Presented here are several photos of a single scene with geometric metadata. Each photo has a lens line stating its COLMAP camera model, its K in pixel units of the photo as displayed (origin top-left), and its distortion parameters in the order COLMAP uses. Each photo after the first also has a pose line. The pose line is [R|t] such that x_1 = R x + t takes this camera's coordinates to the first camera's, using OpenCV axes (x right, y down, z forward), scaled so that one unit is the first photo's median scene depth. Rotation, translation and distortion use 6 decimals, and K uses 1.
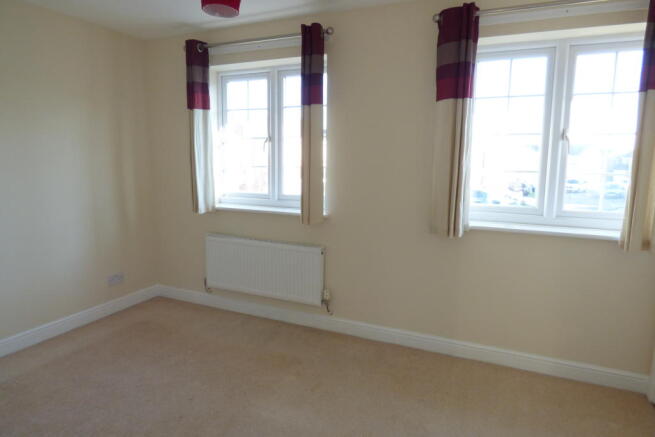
lens RADIAL K [[365.0, 0, 327.3], [0, 365.0, 213.9], [0, 0, 1]] dist [-0.000603, 0.001320]
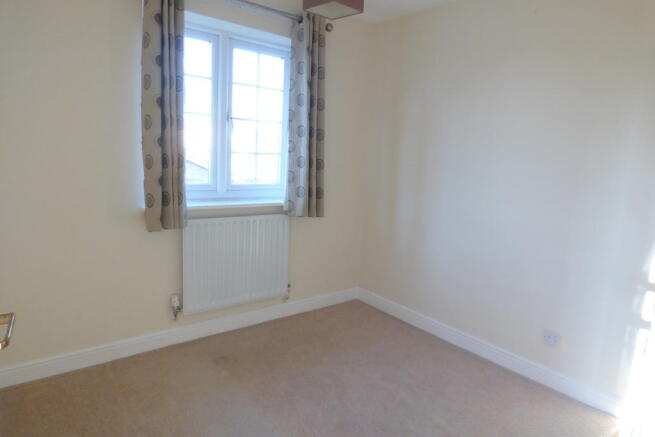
lens RADIAL K [[398.8, 0, 331.1], [0, 398.8, 219.6], [0, 0, 1]] dist [-0.010279, -0.004715]
pose [[0.497832, -0.134291, 0.856814, -0.301025], [0.073526, 0.990918, 0.112589, -0.022014], [-0.864151, 0.006948, 0.503184, 0.118902]]
